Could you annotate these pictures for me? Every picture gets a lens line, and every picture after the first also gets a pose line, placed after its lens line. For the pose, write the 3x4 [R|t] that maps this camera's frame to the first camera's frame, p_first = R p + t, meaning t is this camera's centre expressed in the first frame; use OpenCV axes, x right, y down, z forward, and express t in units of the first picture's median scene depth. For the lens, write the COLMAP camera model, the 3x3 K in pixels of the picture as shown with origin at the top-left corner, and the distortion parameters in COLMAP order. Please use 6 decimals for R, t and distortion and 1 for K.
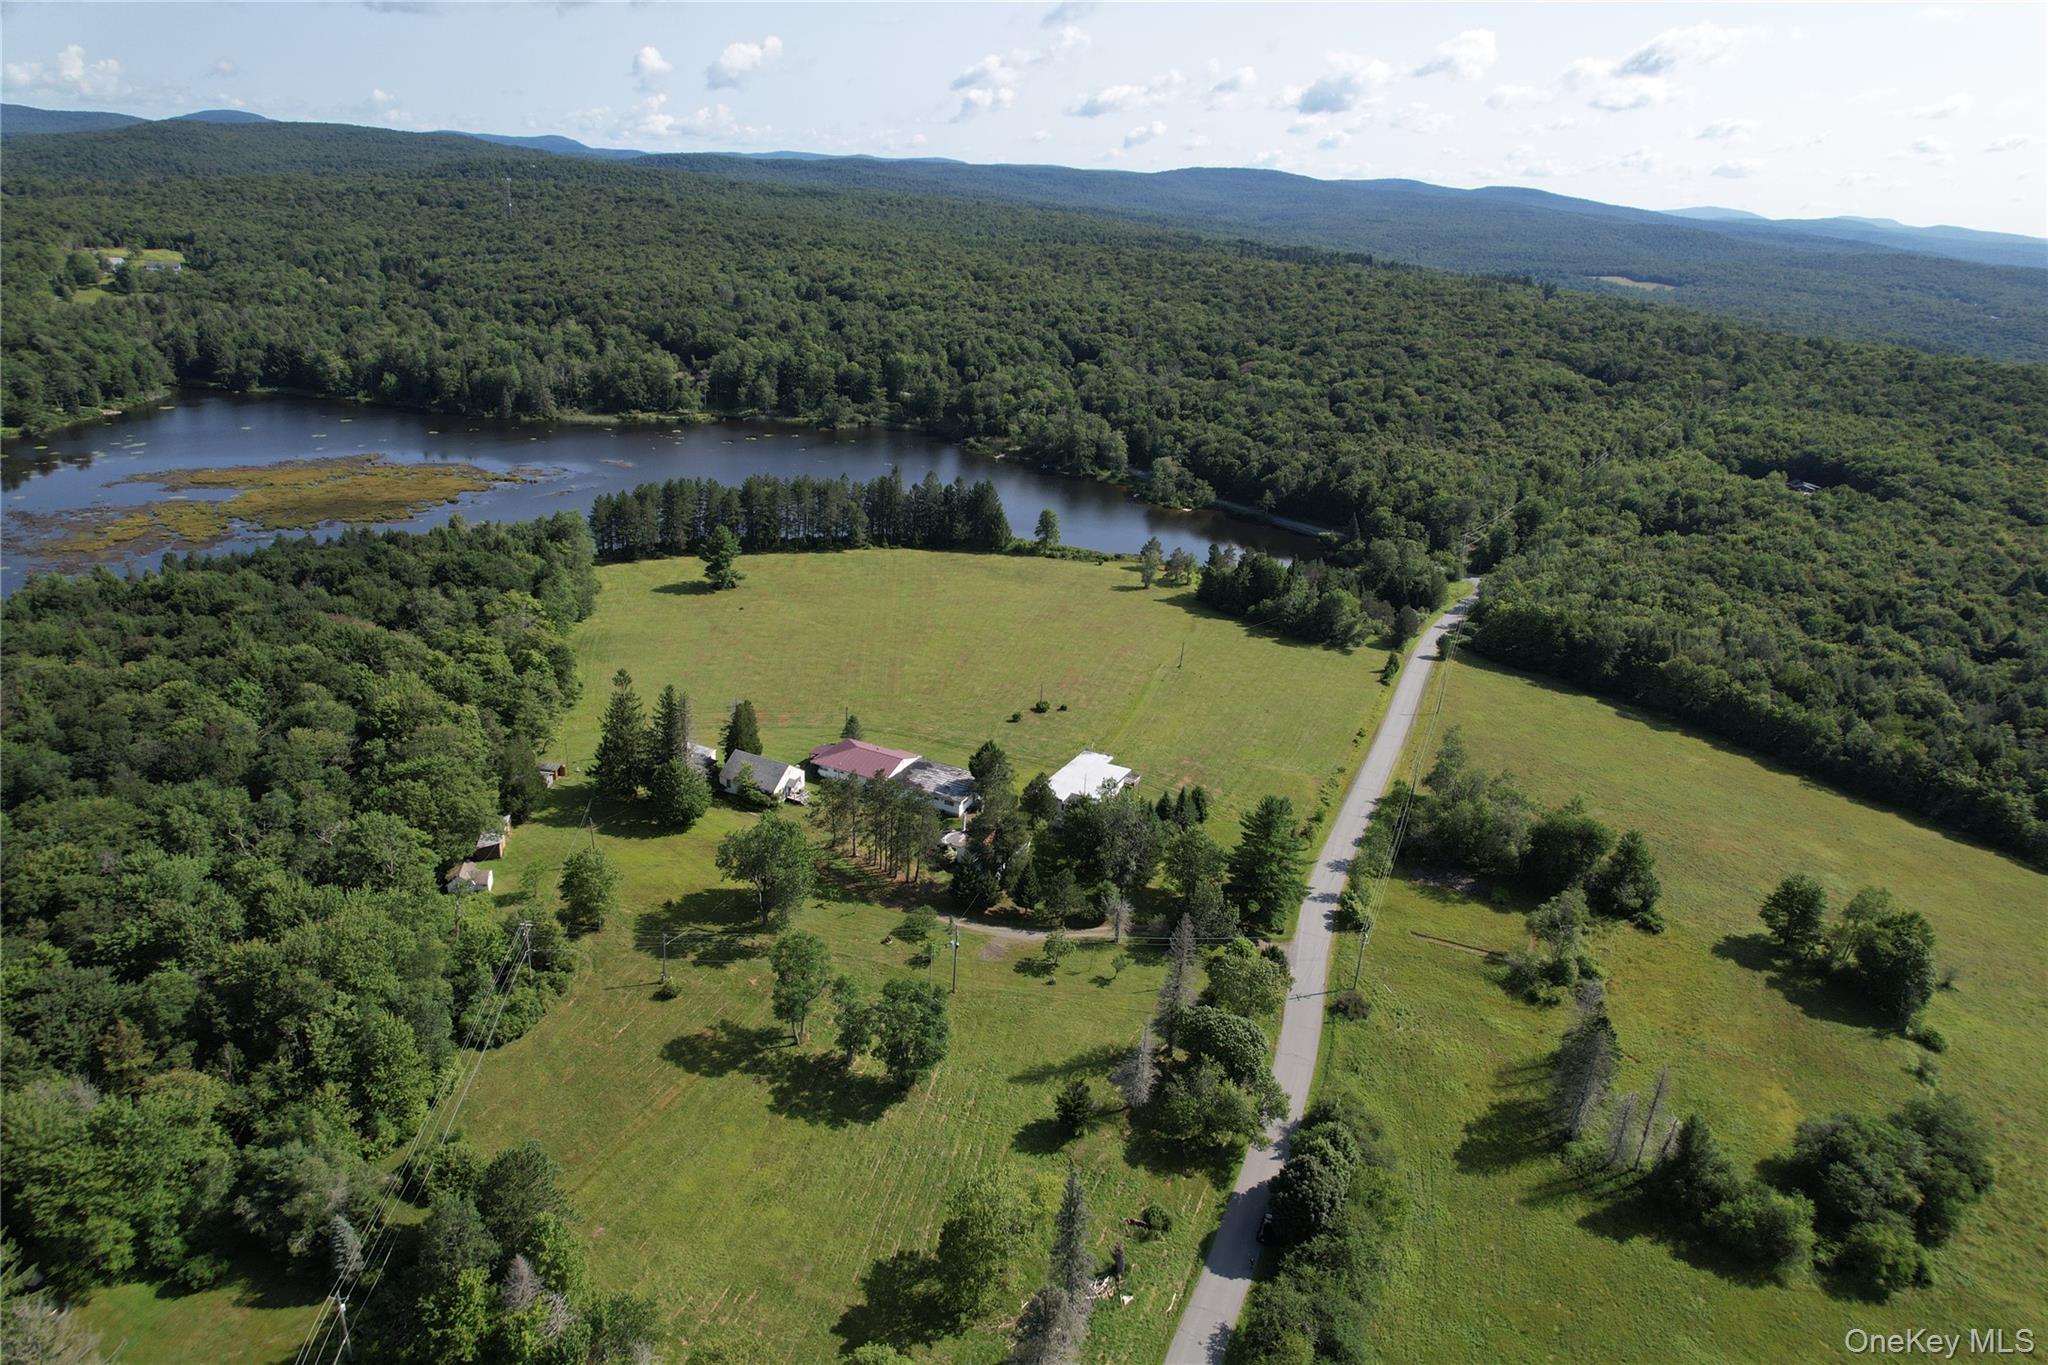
lens RADIAL K [[1288.4, 0, 1035.7], [0, 1288.4, 720.3], [0, 0, 1]] dist [-0.075444, 0.064239]
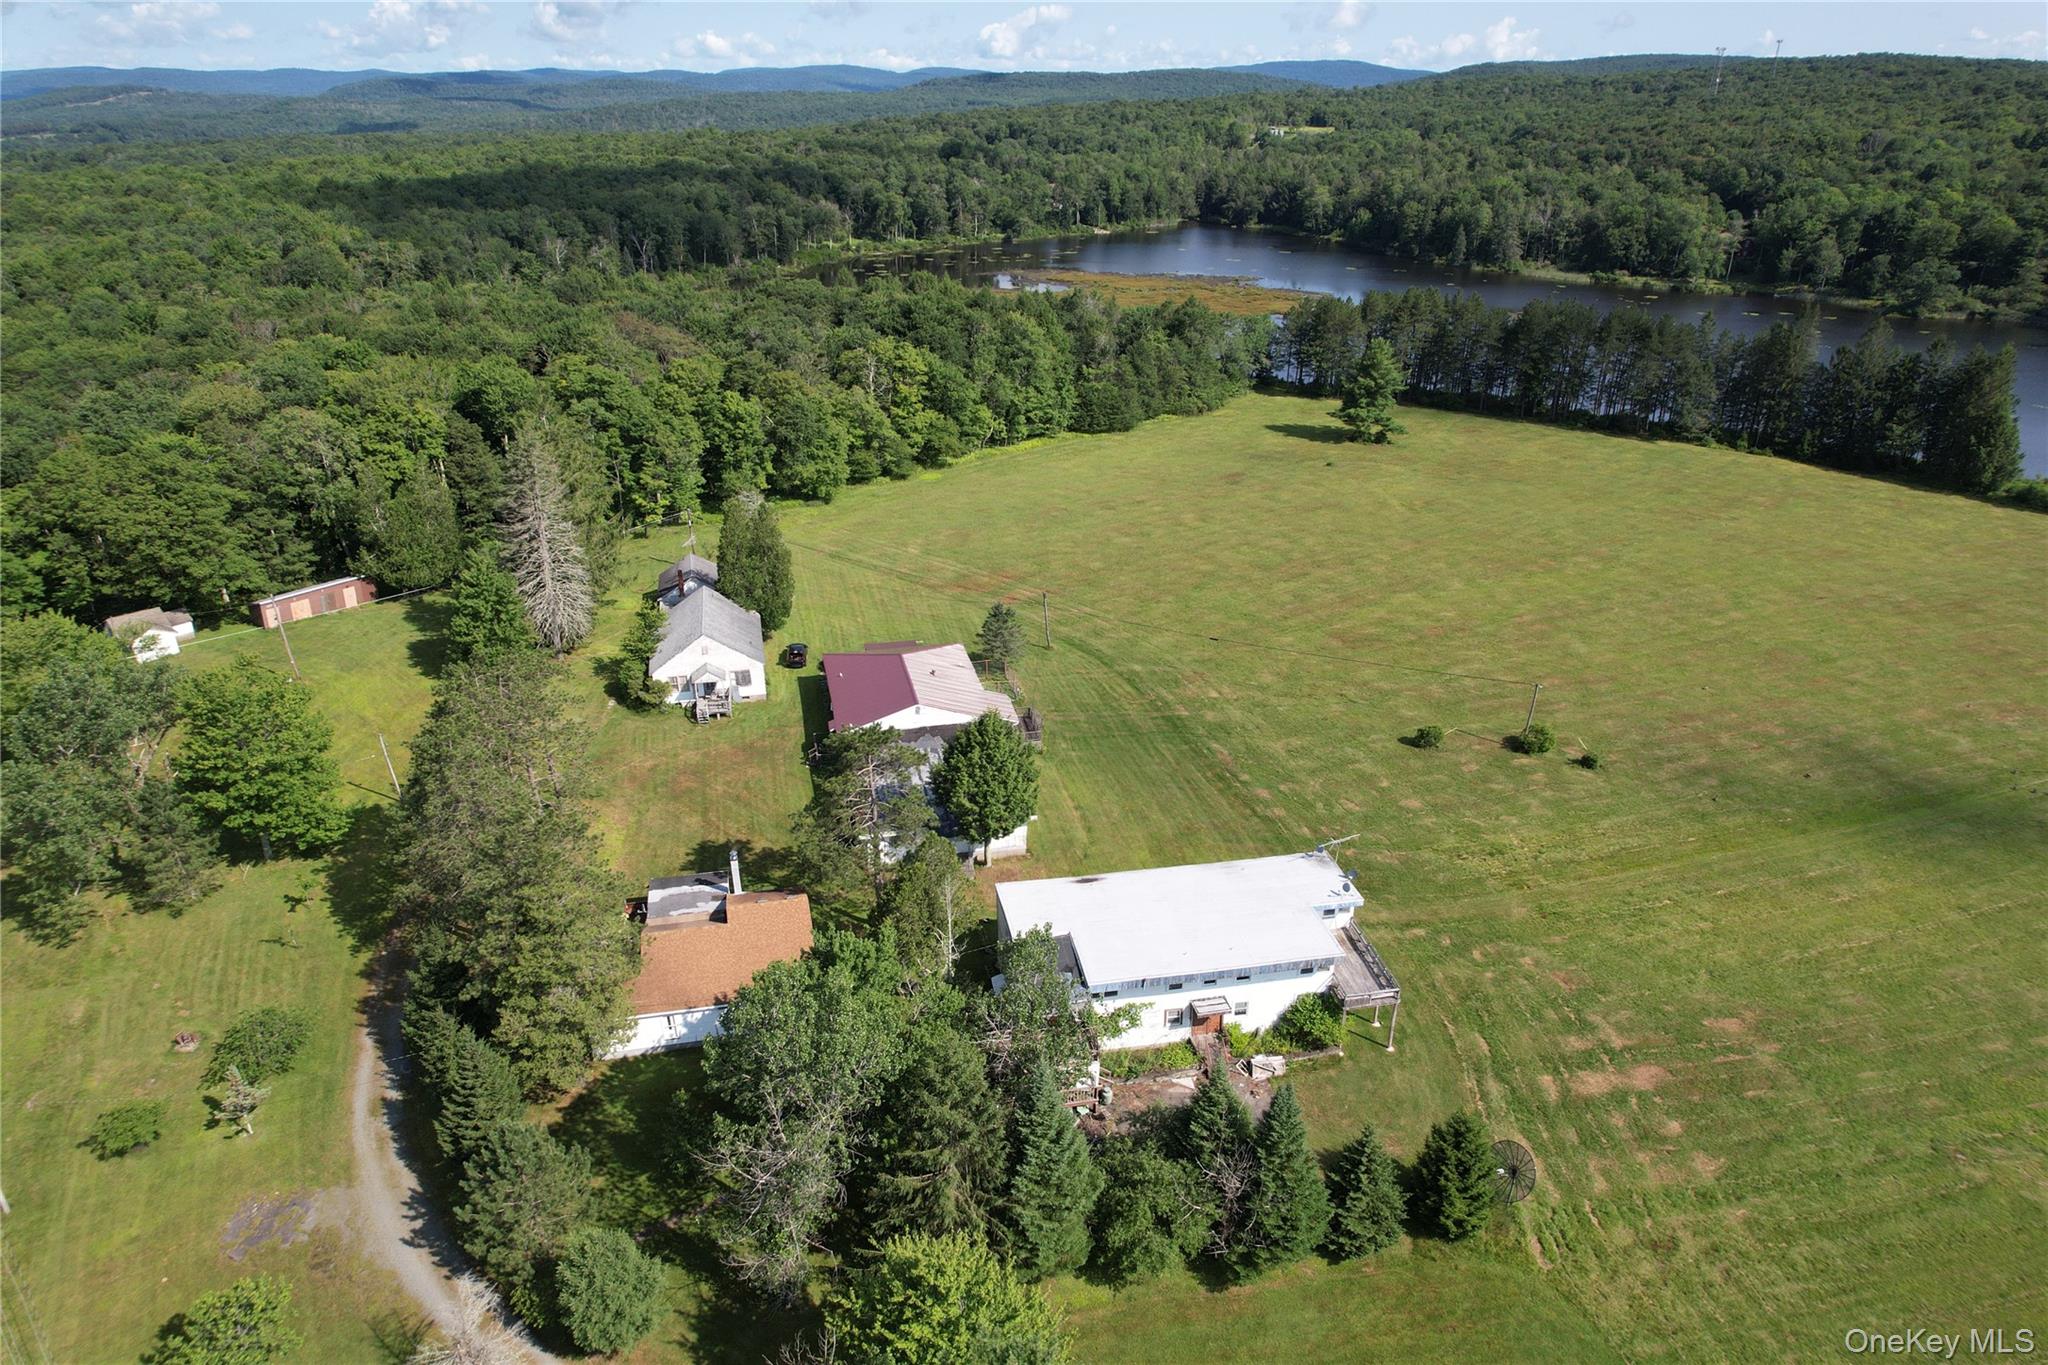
lens RADIAL K [[1288.4, 0, 1035.7], [0, 1288.4, 720.3], [0, 0, 1]] dist [-0.075444, 0.064239]
pose [[0.614542, 0.300668, -0.729340, 0.101083], [-0.278042, 0.947746, 0.156427, -0.017807], [0.738262, 0.106656, 0.666029, 0.321178]]
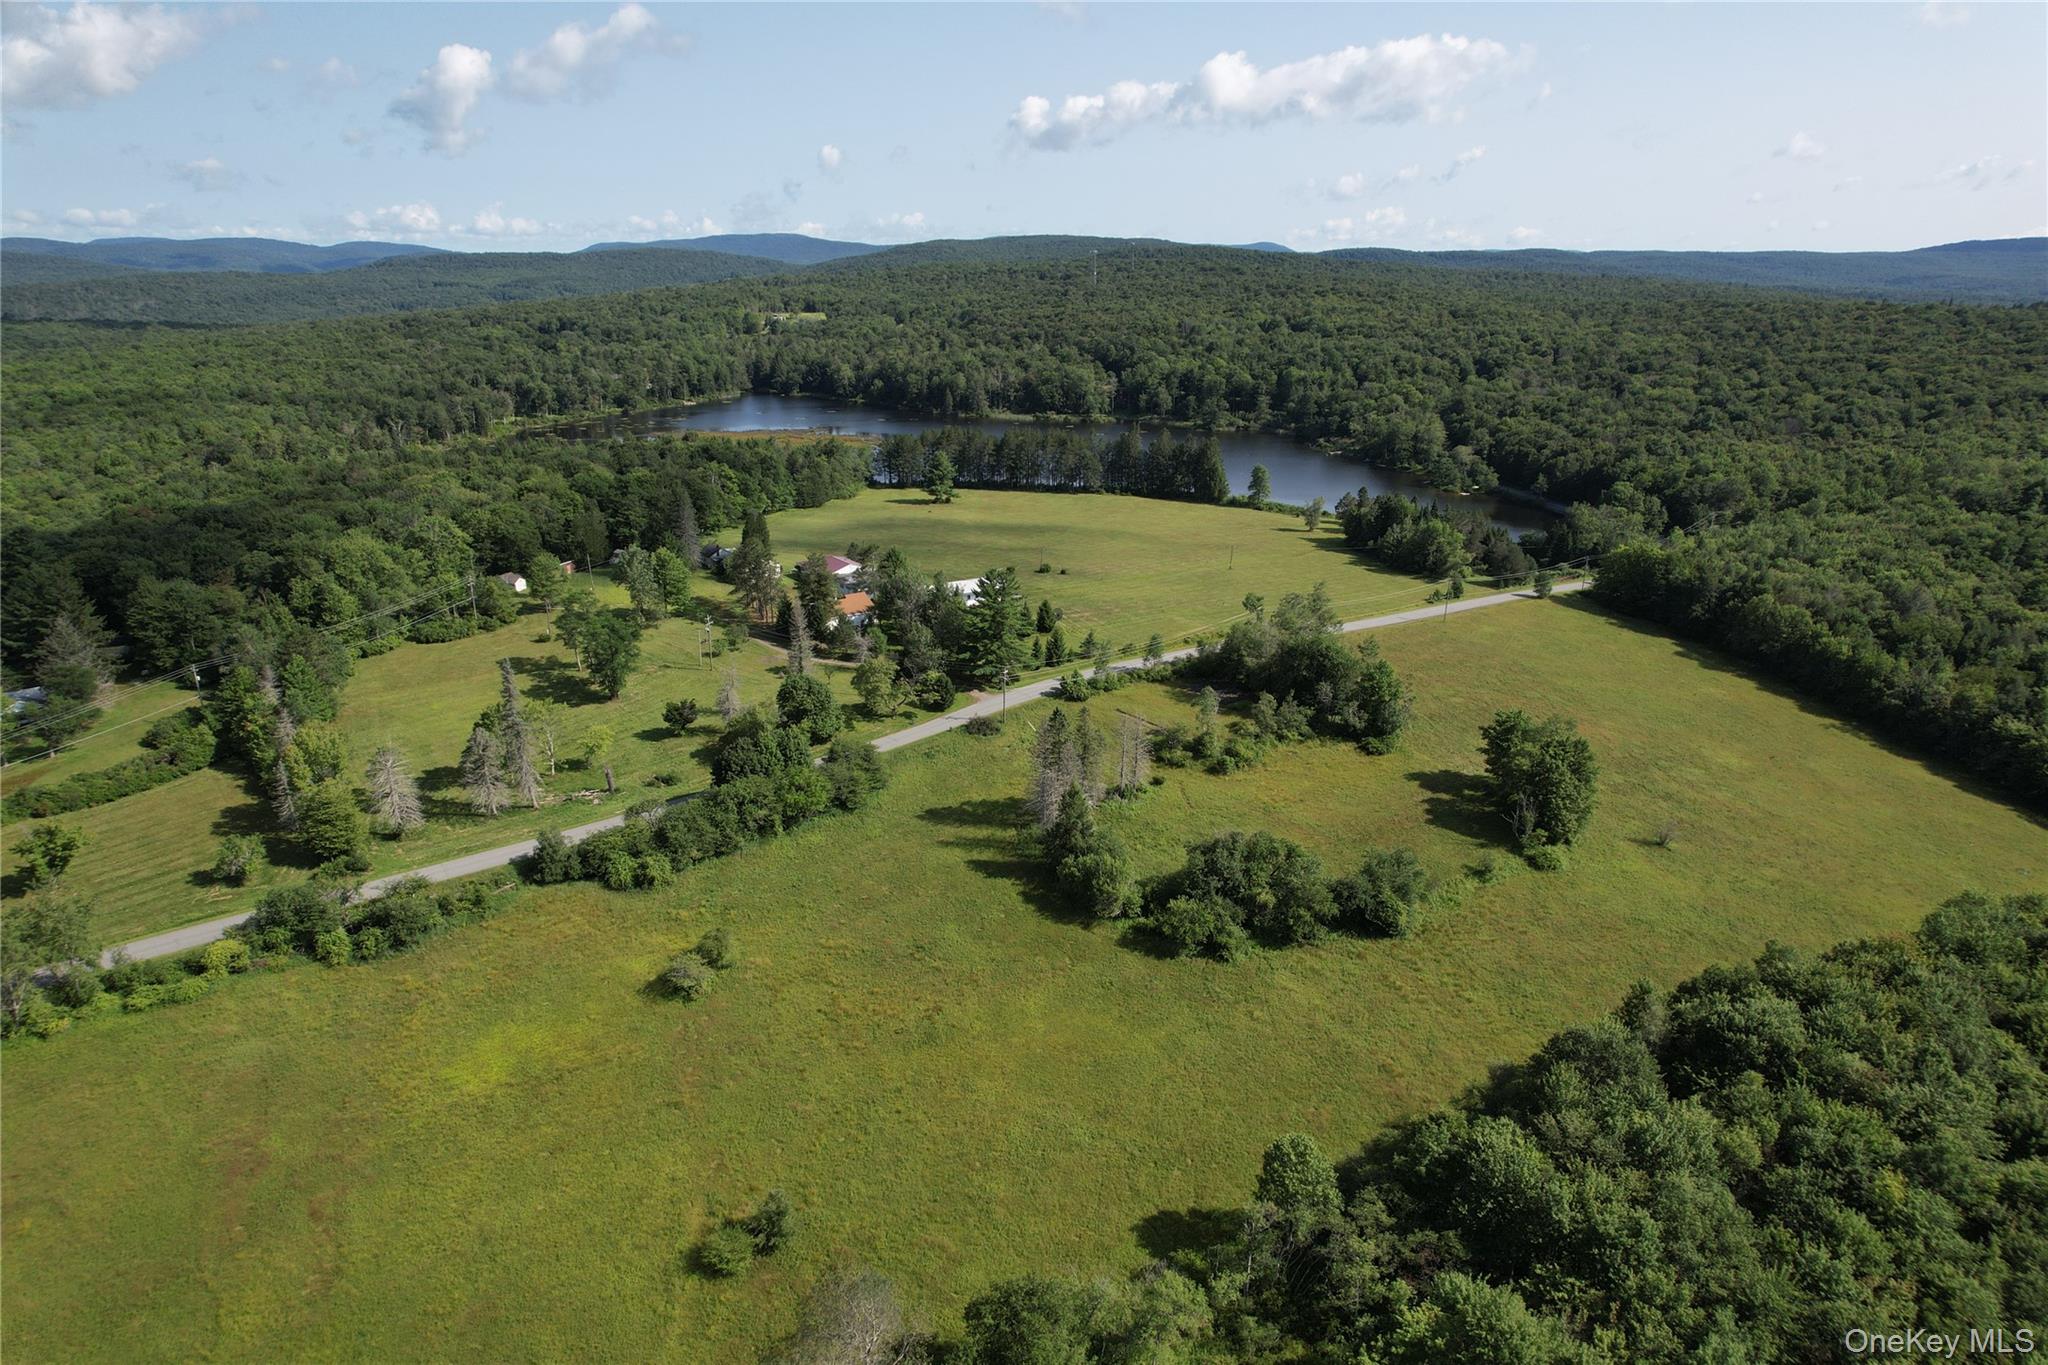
lens RADIAL K [[1288.4, 0, 1035.7], [0, 1288.4, 720.3], [0, 0, 1]] dist [-0.075444, 0.064239]
pose [[0.872099, 0.117269, -0.475070, 0.292755], [-0.151388, 0.987888, -0.034052, 0.085692], [0.465322, 0.101616, 0.879289, -0.006532]]
